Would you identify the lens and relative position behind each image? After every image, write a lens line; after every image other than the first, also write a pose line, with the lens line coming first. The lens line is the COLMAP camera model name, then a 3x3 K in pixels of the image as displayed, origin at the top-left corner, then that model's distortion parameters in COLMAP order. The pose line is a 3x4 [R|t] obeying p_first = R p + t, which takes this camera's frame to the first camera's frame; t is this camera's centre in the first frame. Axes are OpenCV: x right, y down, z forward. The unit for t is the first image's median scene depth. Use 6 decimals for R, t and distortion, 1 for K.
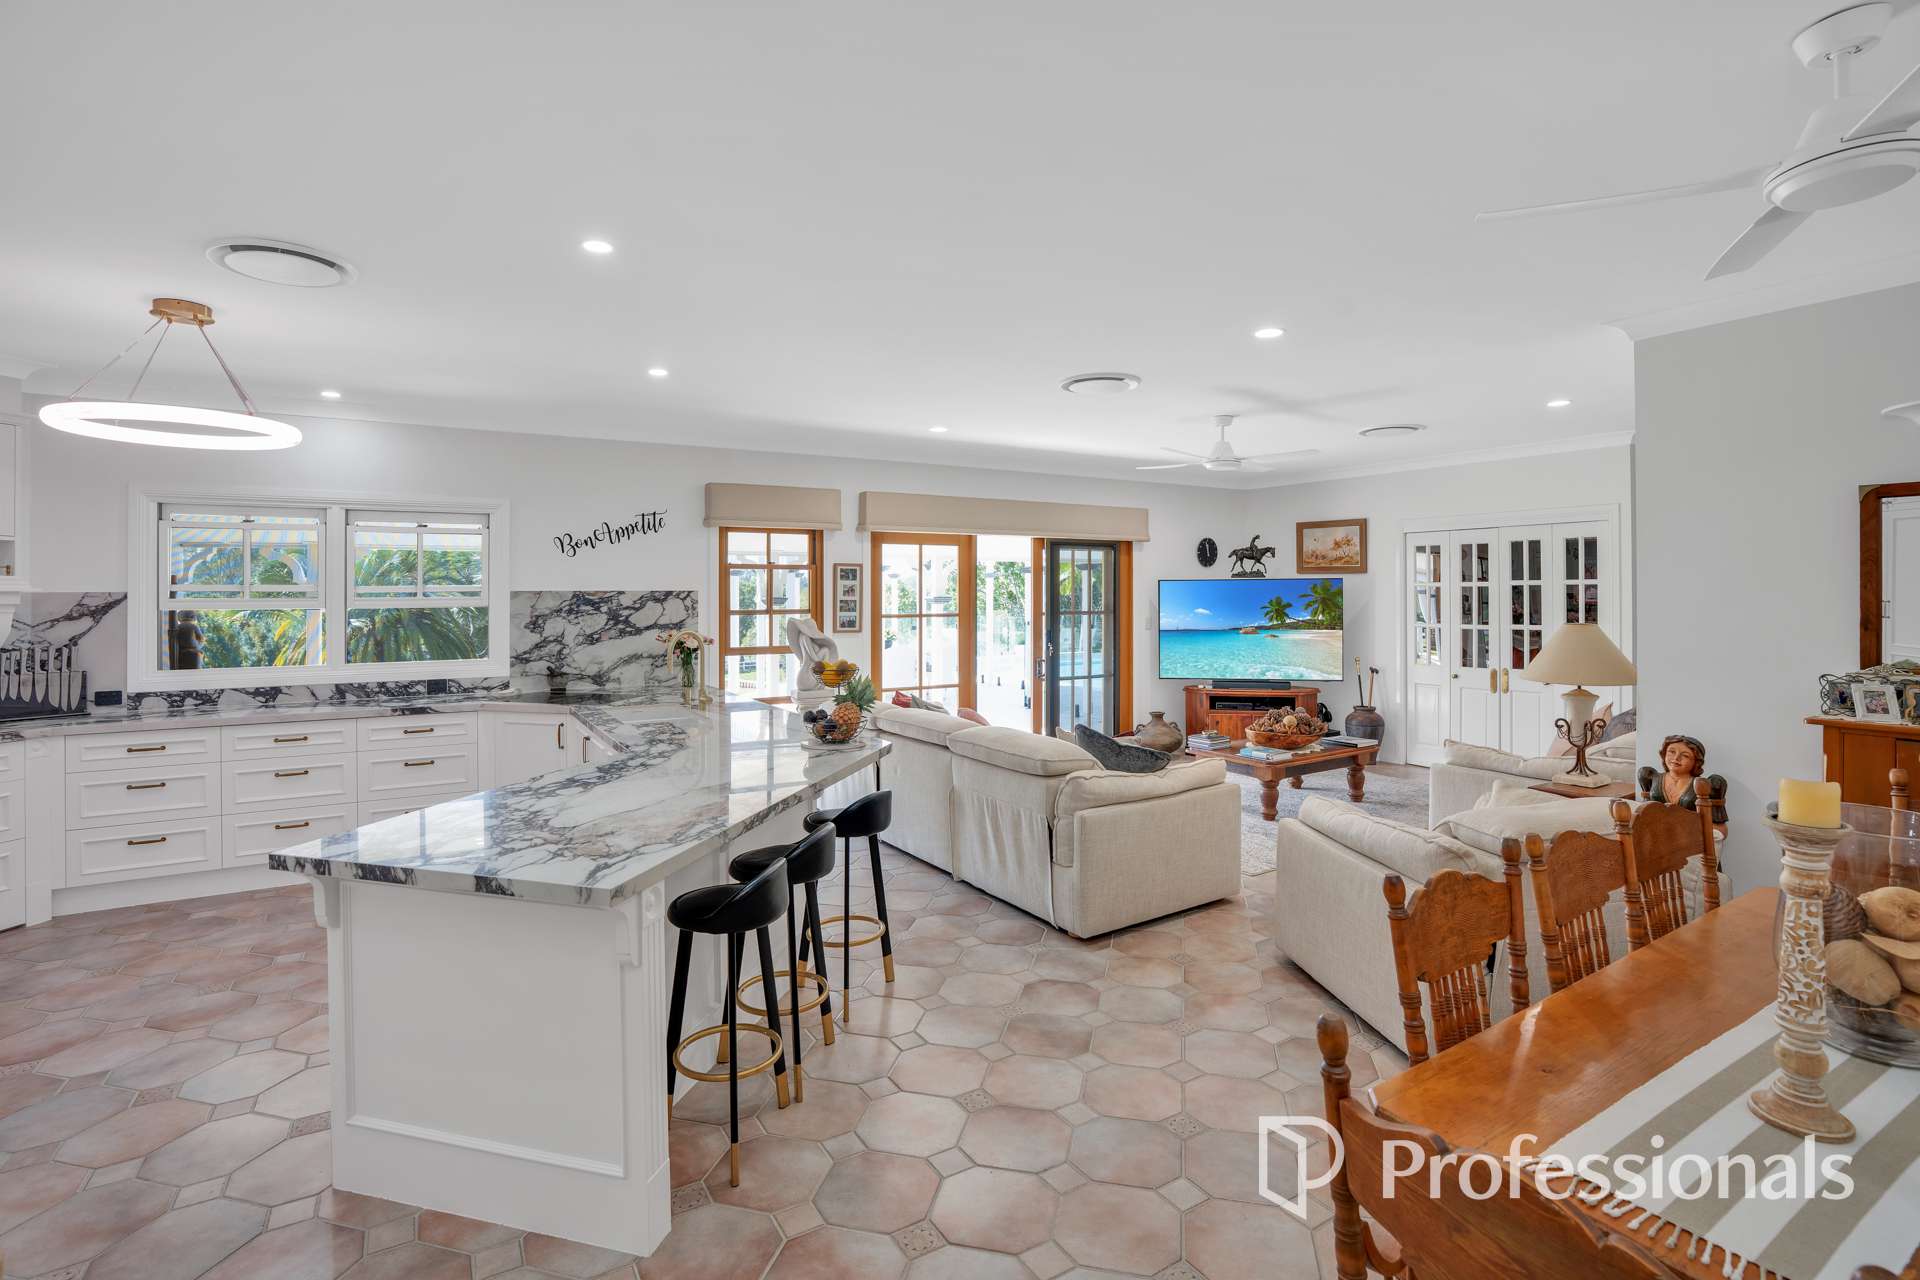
lens RADIAL K [[914.6, 0, 981.8], [0, 914.6, 584.0], [0, 0, 1]] dist [-0.059399, 0.016383]
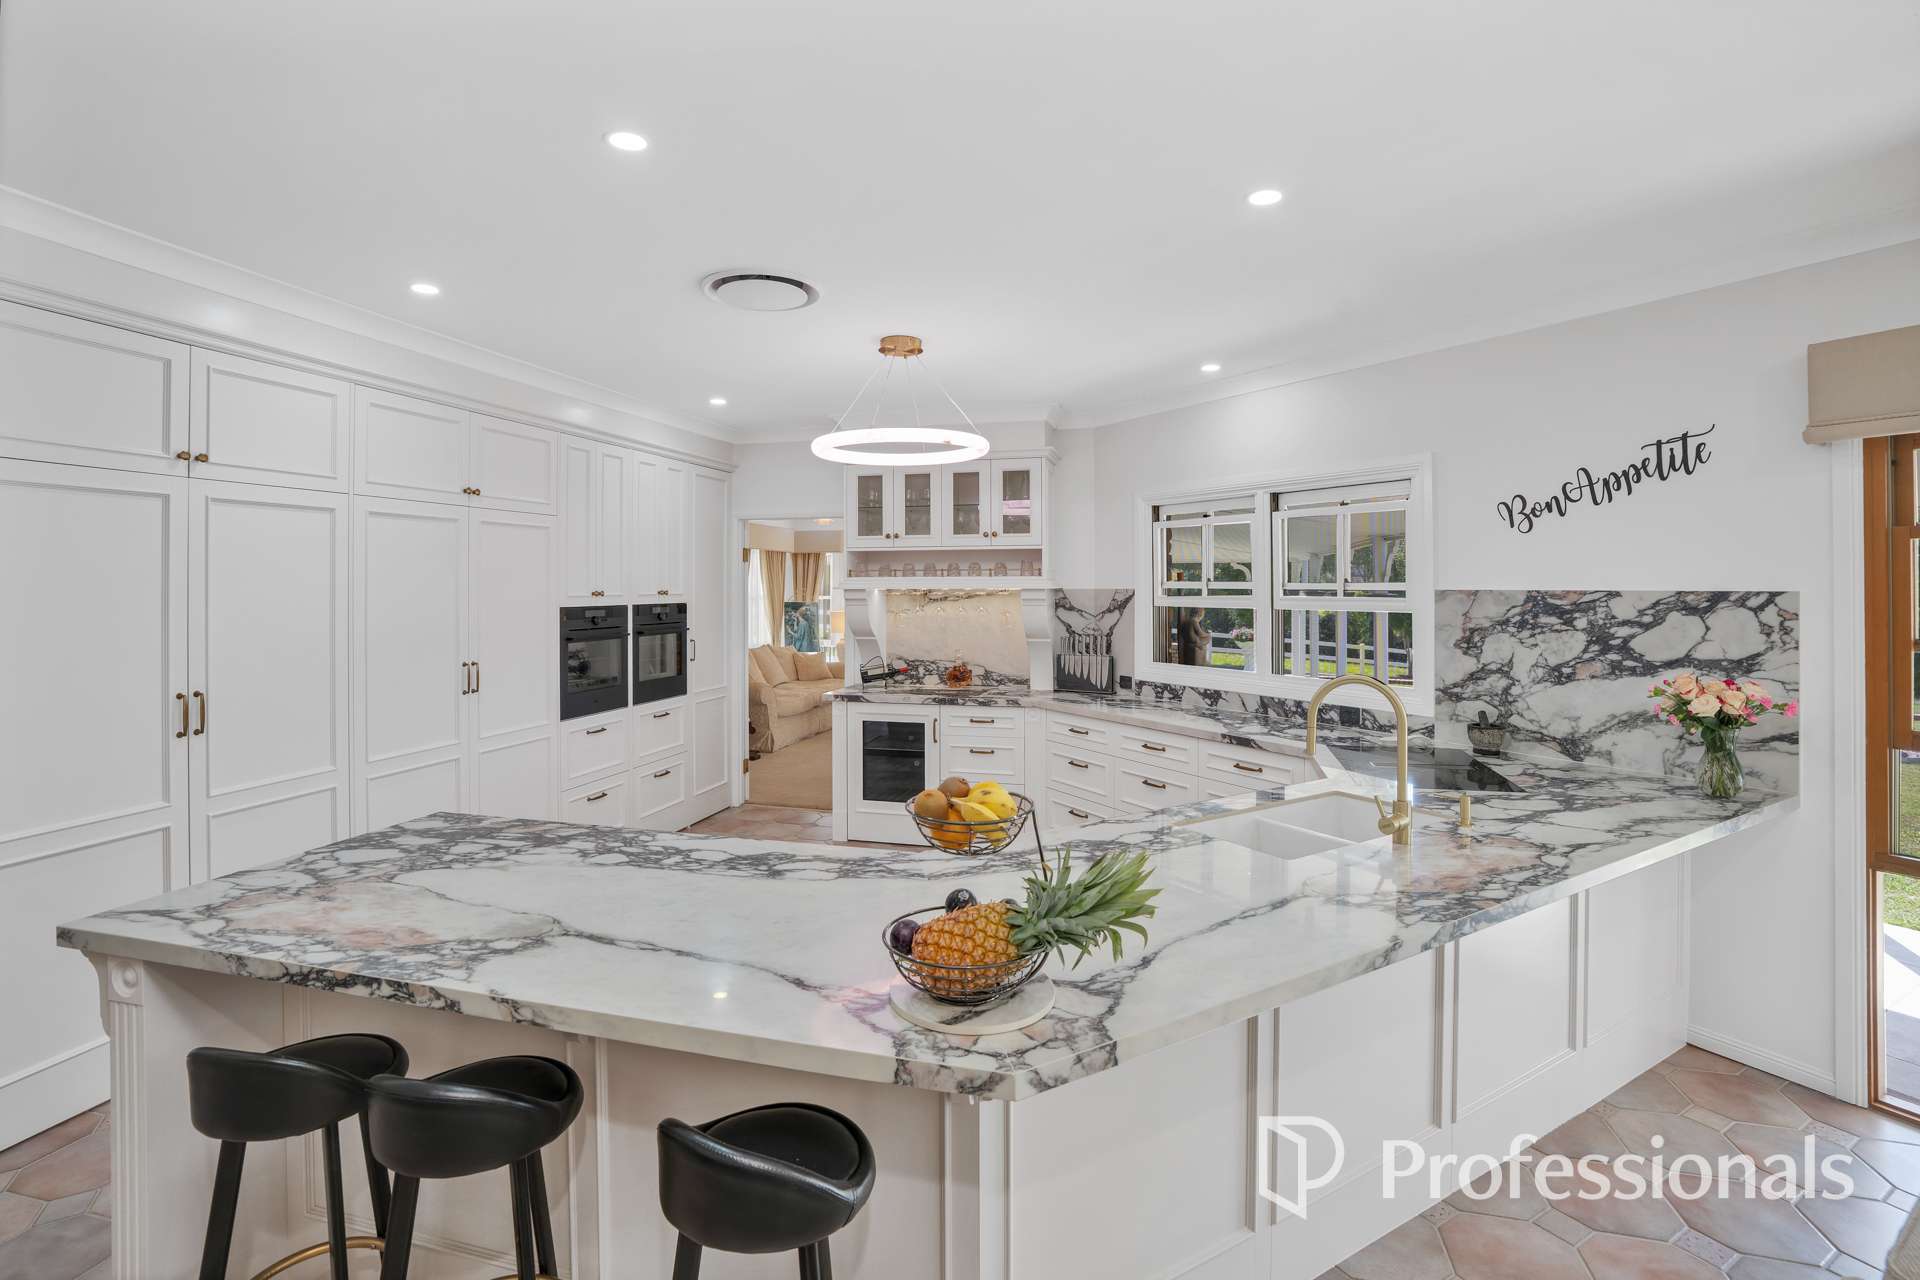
lens RADIAL K [[914.6, 0, 920.7], [0, 914.6, 581.0], [0, 0, 1]] dist [-0.059399, 0.016383]
pose [[-0.049690, 0.001545, -0.998763, 0.154652], [0.013003, 0.999915, 0.000900, -0.004093], [0.998680, -0.012942, -0.049706, 0.647956]]
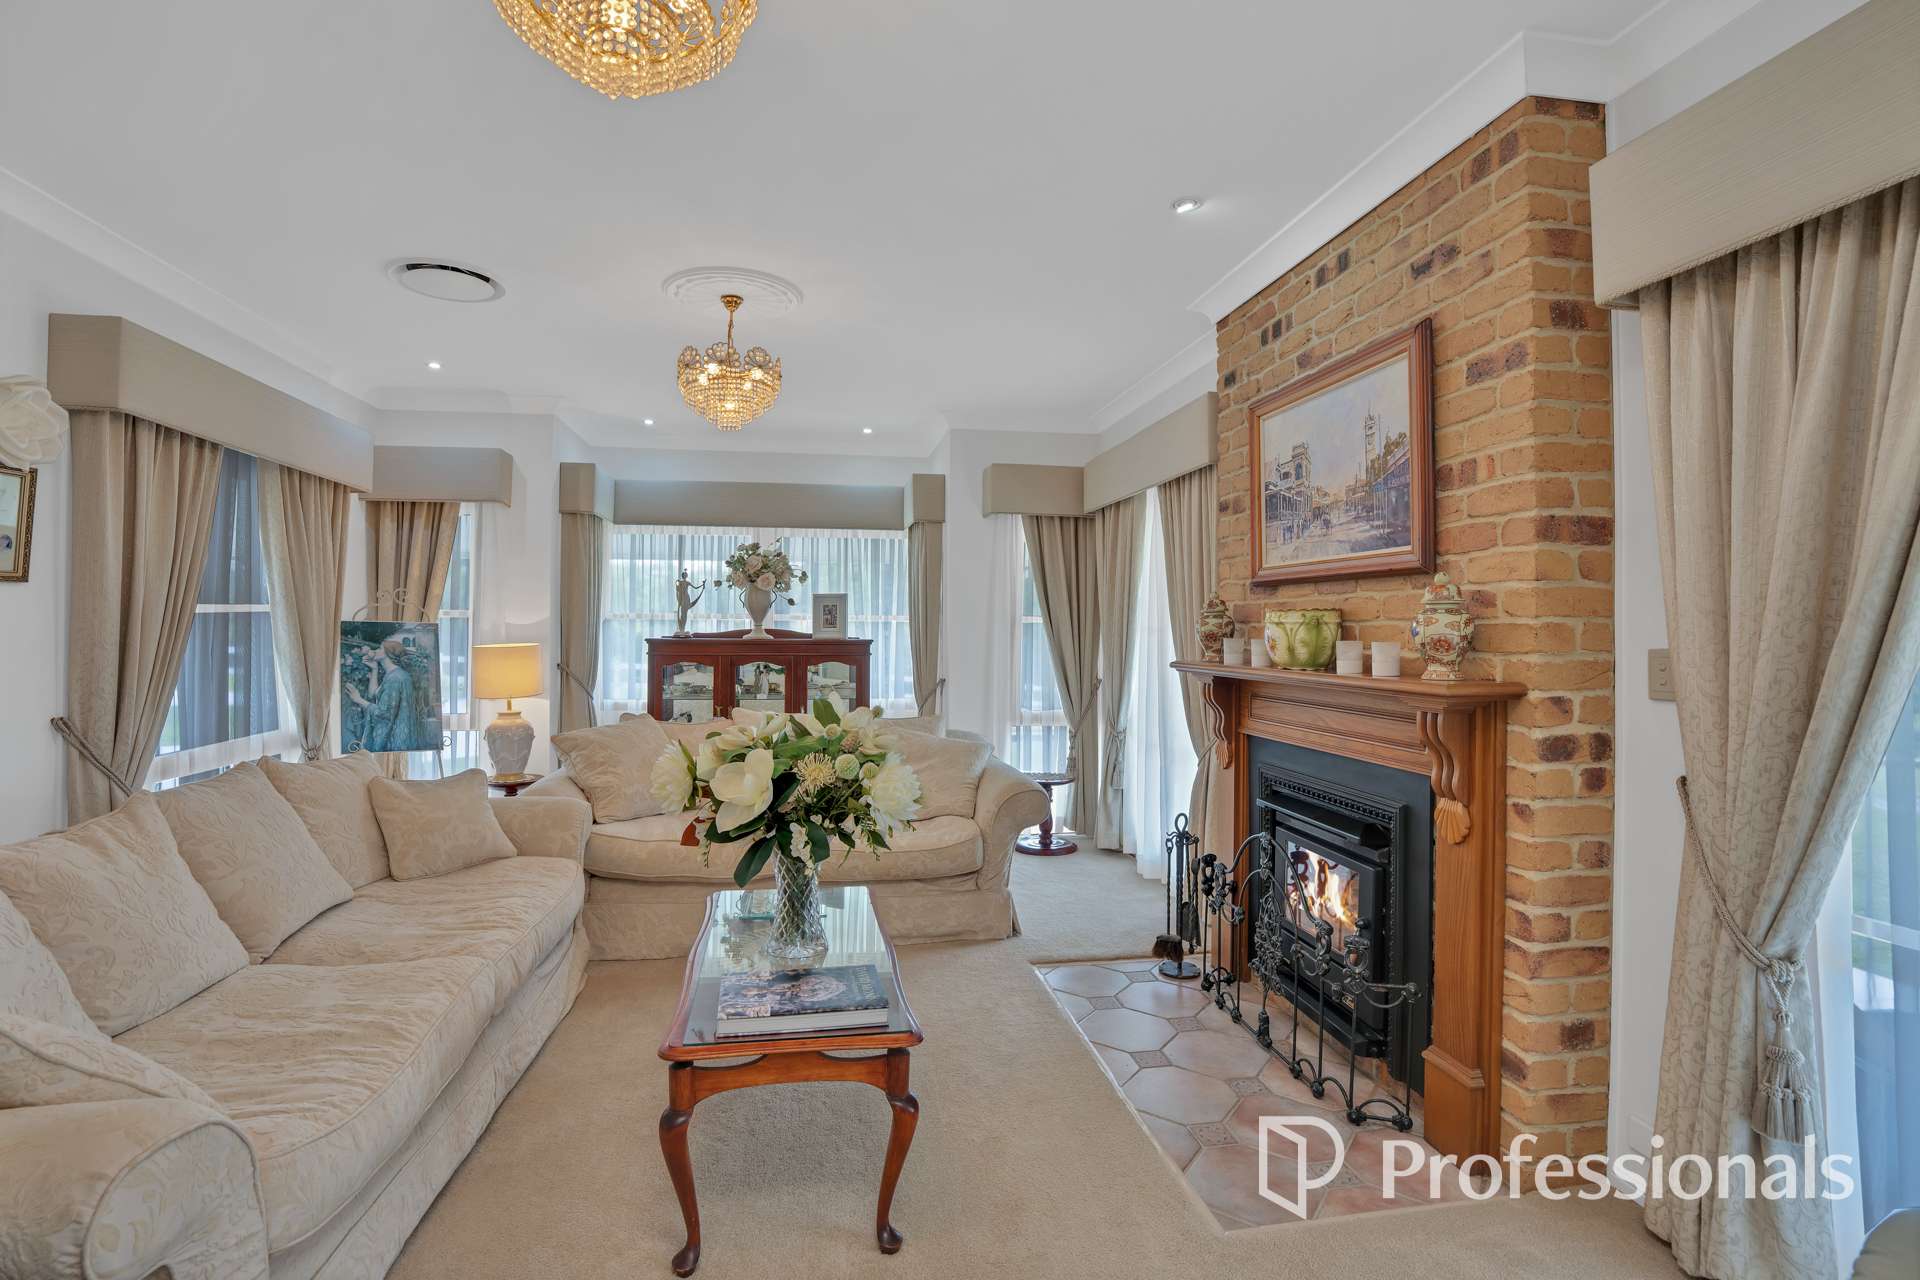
lens RADIAL K [[914.6, 0, 949.6], [0, 914.6, 621.9], [0, 0, 1]] dist [-0.059399, 0.016383]
pose [[0.390698, -0.001348, -0.920518, -1.019313], [-0.000434, 0.999999, -0.001649, 0.044900], [0.920519, 0.001044, 0.390697, 0.411051]]
